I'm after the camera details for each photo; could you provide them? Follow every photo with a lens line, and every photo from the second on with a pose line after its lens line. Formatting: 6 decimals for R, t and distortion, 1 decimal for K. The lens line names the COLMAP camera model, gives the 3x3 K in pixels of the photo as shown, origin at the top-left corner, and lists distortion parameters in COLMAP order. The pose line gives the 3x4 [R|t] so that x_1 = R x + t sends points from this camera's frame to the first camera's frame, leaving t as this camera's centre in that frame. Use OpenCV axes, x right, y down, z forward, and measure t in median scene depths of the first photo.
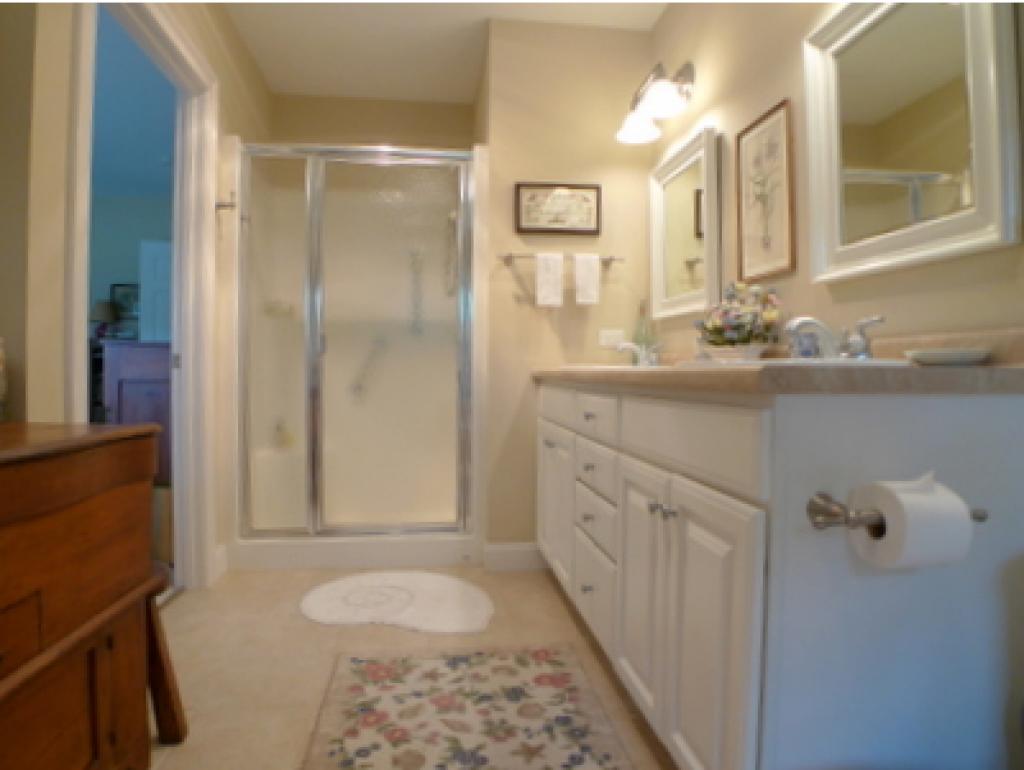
lens RADIAL K [[599.0, 0, 507.7], [0, 599.0, 377.7], [0, 0, 1]] dist [-0.077452, 0.012257]
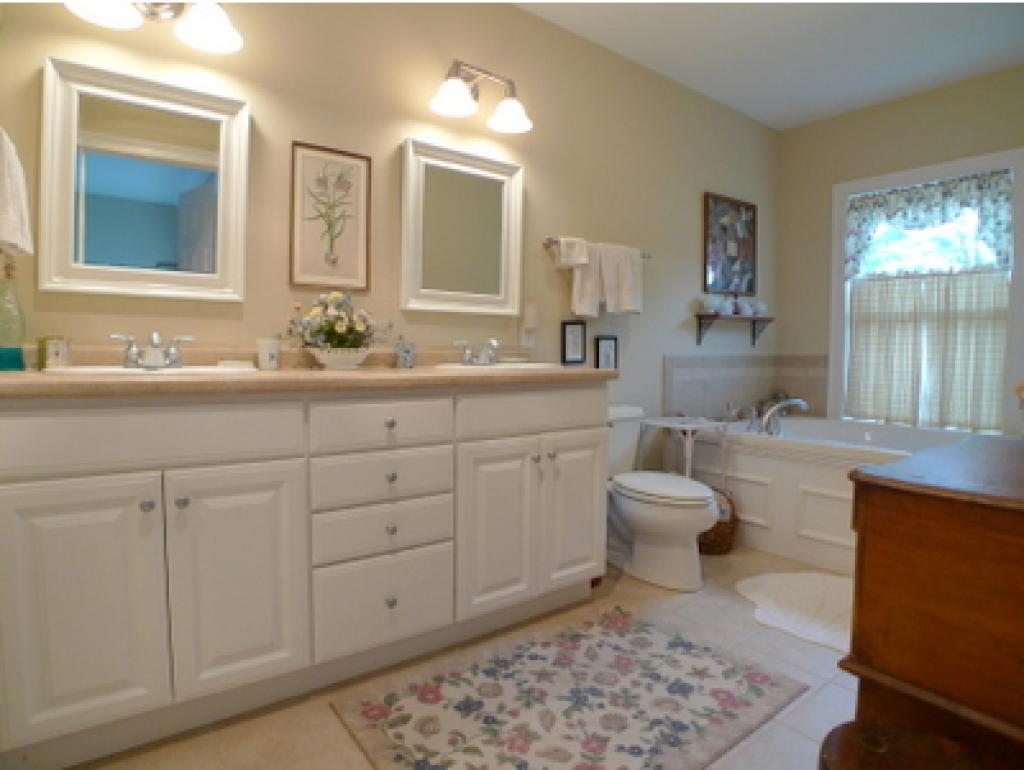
lens RADIAL K [[567.3, 0, 505.2], [0, 567.3, 376.3], [0, 0, 1]] dist [-0.080174, 0.014288]
pose [[-0.479607, -0.053099, 0.875875, -0.737149], [-0.008078, 0.998392, 0.056104, -0.063417], [-0.877446, 0.019833, -0.479265, 1.269976]]
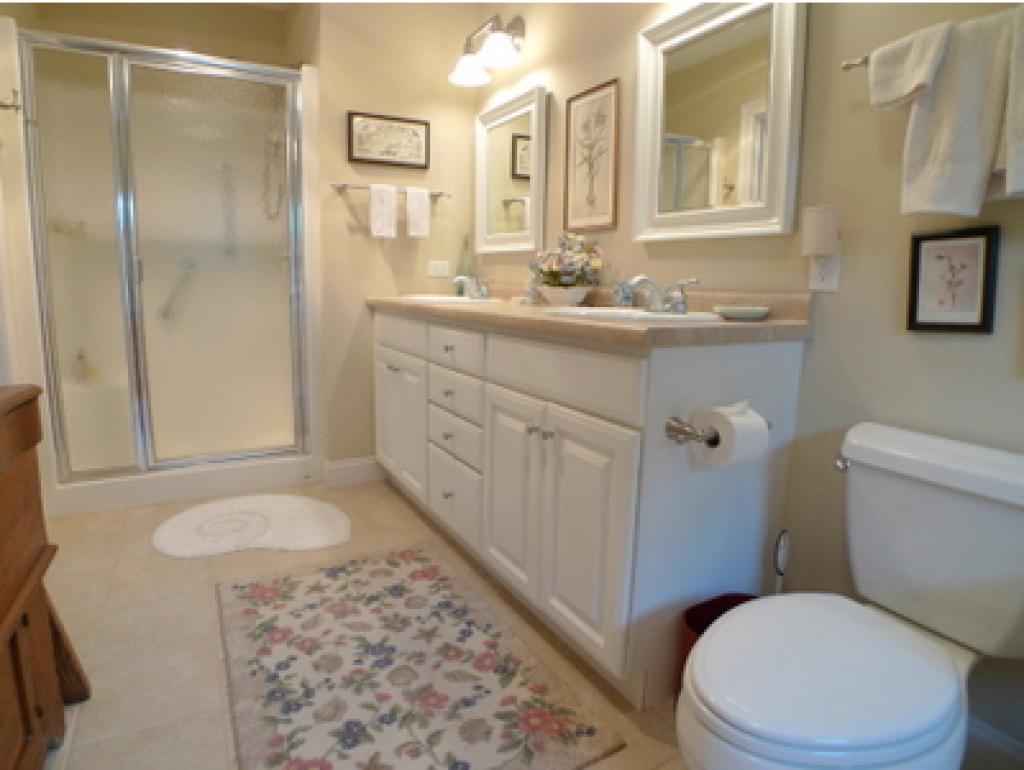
lens RADIAL K [[567.3, 0, 505.2], [0, 567.3, 376.3], [0, 0, 1]] dist [-0.080174, 0.014288]
pose [[0.925447, -0.046666, 0.375992, -0.171735], [-0.013348, 0.987754, 0.155449, -0.052054], [-0.378642, -0.148879, 0.913491, -0.029444]]
